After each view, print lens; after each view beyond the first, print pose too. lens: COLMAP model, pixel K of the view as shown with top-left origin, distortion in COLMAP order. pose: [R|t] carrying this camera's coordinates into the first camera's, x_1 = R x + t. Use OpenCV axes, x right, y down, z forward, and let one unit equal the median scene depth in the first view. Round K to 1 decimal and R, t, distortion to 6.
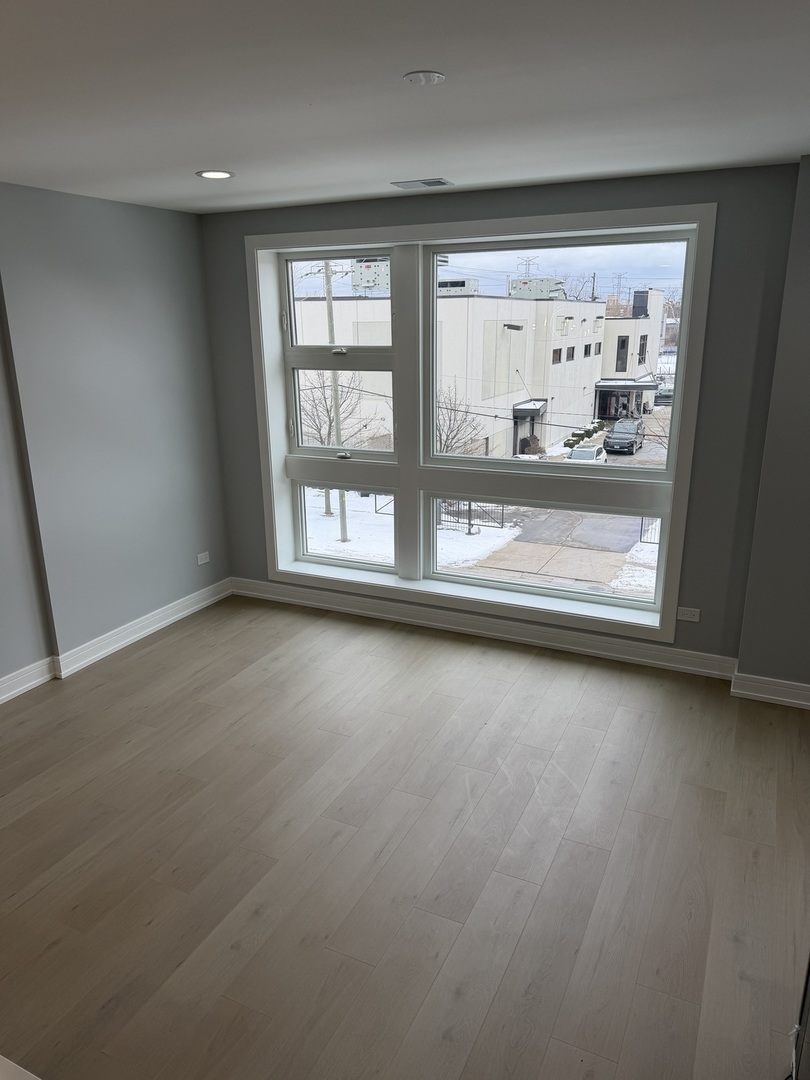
lens RADIAL K [[751.0, 0, 406.4], [0, 751.0, 544.8], [0, 0, 1]] dist [0.074546, -0.046197]
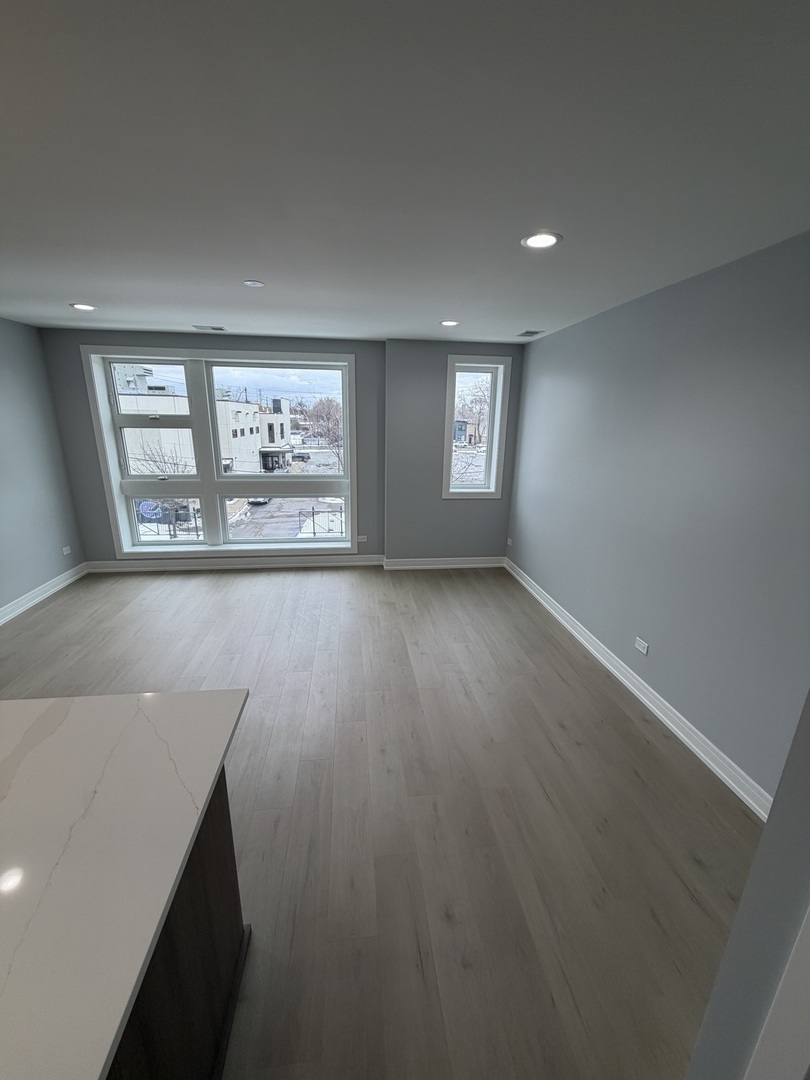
lens RADIAL K [[428.3, 0, 402.7], [0, 428.3, 538.3], [0, 0, 1]] dist [-0.001437, 0.000632]
pose [[0.843106, -0.123332, 0.523414, -0.157062], [0.127560, 0.991432, 0.028140, 0.060043], [-0.522400, 0.043042, 0.851614, -0.106422]]
